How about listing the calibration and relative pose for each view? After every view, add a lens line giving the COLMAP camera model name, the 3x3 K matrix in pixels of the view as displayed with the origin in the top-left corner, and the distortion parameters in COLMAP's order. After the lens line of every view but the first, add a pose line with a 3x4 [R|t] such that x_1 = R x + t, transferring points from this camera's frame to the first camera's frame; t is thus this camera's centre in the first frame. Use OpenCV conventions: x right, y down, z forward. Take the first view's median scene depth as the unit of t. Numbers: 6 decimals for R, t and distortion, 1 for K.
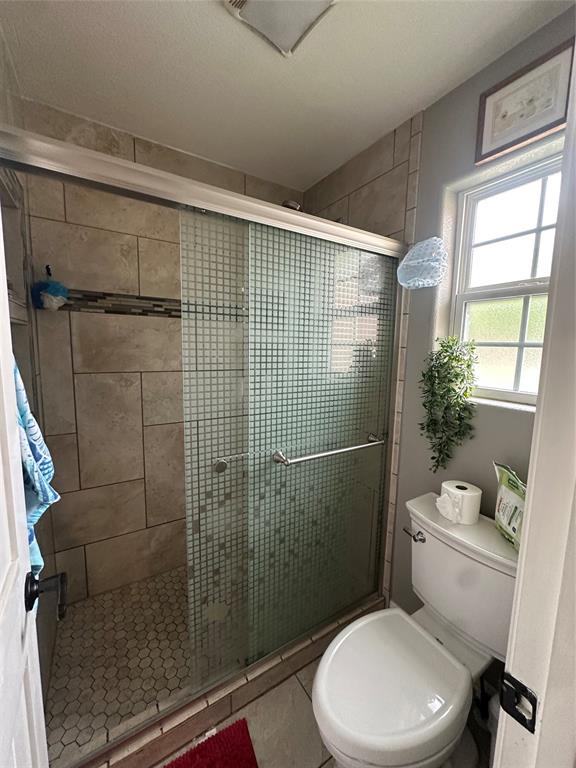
lens RADIAL K [[307.3, 0, 288.0], [0, 307.3, 384.0], [0, 0, 1]] dist [-0.008049, 0.000030]
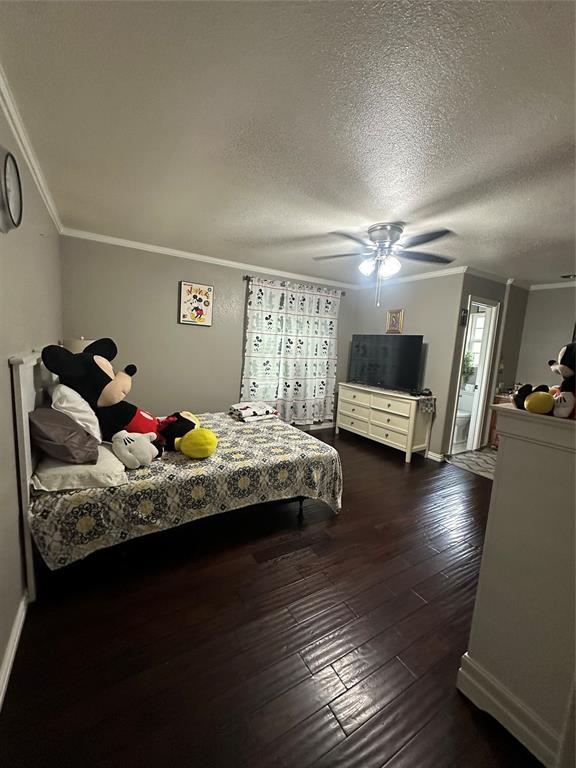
lens RADIAL K [[307.3, 0, 288.0], [0, 307.3, 384.0], [0, 0, 1]] dist [-0.008049, 0.000030]
pose [[0.998944, 0.042426, -0.017608, -1.810984], [-0.042302, 0.999078, 0.007329, 0.360215], [0.017902, -0.006576, 0.999818, -3.158988]]
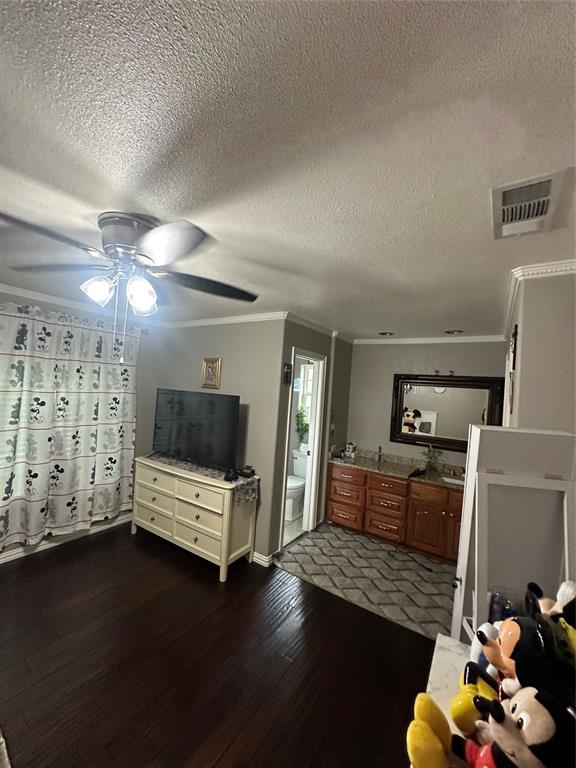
lens RADIAL K [[307.3, 0, 288.0], [0, 307.3, 384.0], [0, 0, 1]] dist [-0.008049, 0.000030]
pose [[0.911190, 0.048671, 0.409101, -1.161286], [0.000155, 0.992957, -0.118477, 0.028660], [-0.411986, 0.108018, 0.904765, -2.308656]]
